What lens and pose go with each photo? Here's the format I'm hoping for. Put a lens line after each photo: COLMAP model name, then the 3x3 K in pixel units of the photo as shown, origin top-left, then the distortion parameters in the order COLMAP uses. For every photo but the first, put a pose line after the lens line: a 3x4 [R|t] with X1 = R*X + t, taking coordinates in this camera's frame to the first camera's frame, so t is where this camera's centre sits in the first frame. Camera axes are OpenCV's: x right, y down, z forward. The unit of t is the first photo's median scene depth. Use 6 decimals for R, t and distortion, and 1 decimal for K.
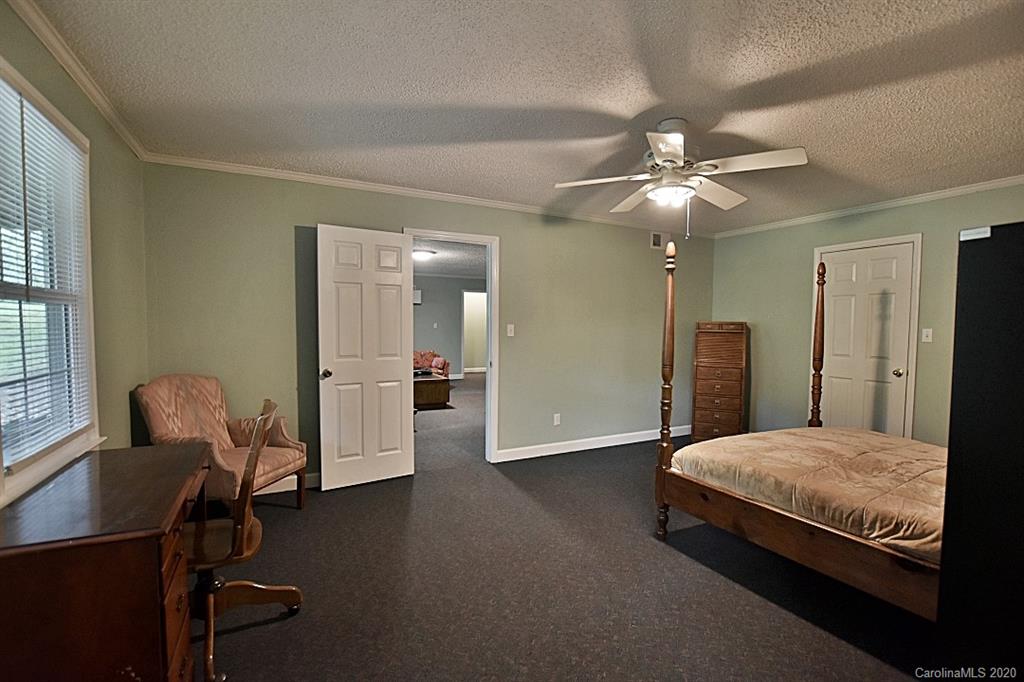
lens RADIAL K [[465.4, 0, 511.7], [0, 465.4, 343.1], [0, 0, 1]] dist [-0.031289, 0.006069]
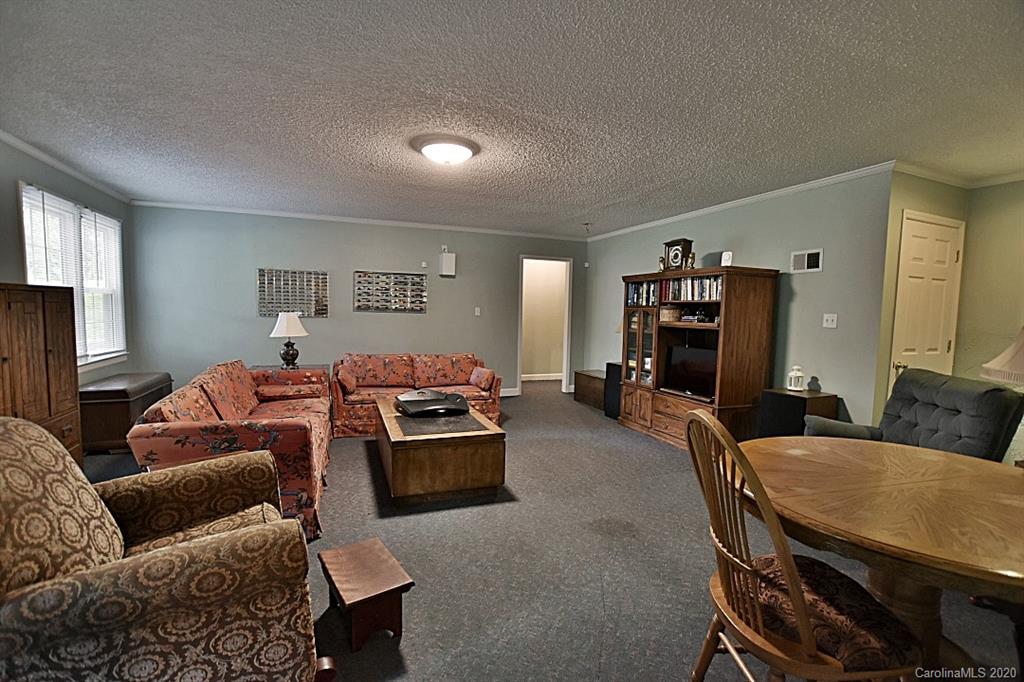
lens RADIAL K [[465.4, 0, 513.3], [0, 465.4, 342.4], [0, 0, 1]] dist [-0.031289, 0.006069]
pose [[0.995602, 0.022307, -0.090991, -0.069244], [-0.018982, 0.999126, 0.037245, -0.021172], [0.091742, -0.035354, 0.995155, 0.445479]]
